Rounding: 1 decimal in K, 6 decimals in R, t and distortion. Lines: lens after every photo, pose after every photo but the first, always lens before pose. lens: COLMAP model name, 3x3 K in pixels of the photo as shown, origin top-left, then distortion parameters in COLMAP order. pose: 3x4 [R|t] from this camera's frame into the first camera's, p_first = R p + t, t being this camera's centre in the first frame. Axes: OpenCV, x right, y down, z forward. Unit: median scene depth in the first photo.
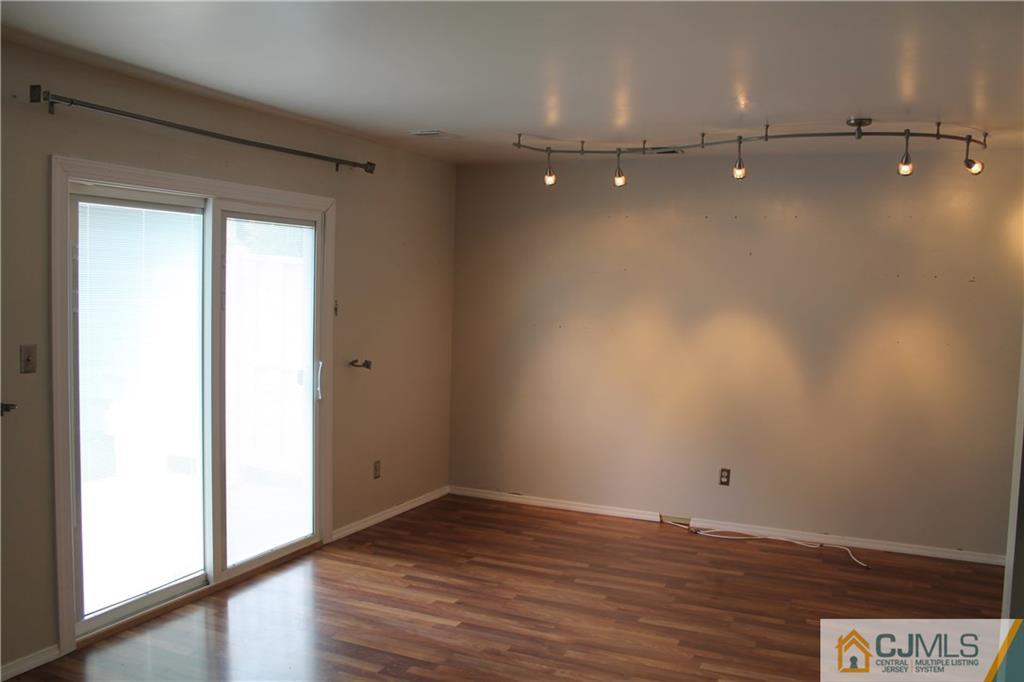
lens RADIAL K [[896.5, 0, 512.0], [0, 896.5, 341.0], [0, 0, 1]] dist [-0.163241, 0.170129]
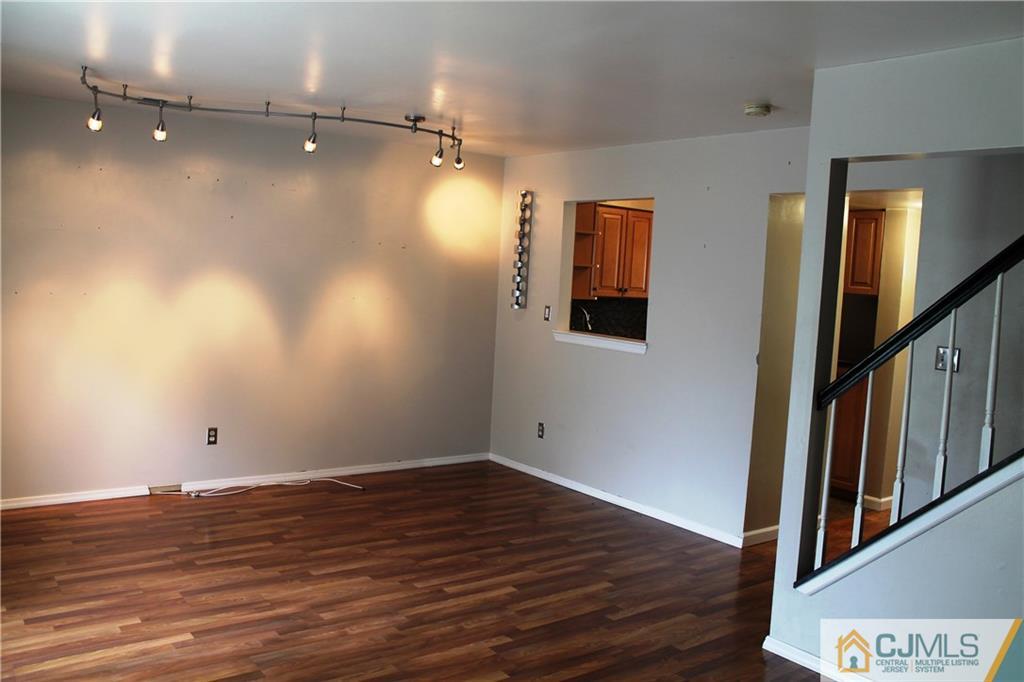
lens RADIAL K [[896.5, 0, 512.0], [0, 896.5, 341.0], [0, 0, 1]] dist [-0.163241, 0.170129]
pose [[0.461410, -0.074991, 0.884012, -0.570207], [0.016625, 0.996977, 0.075896, -0.030983], [-0.887031, -0.020323, 0.461262, 0.271240]]
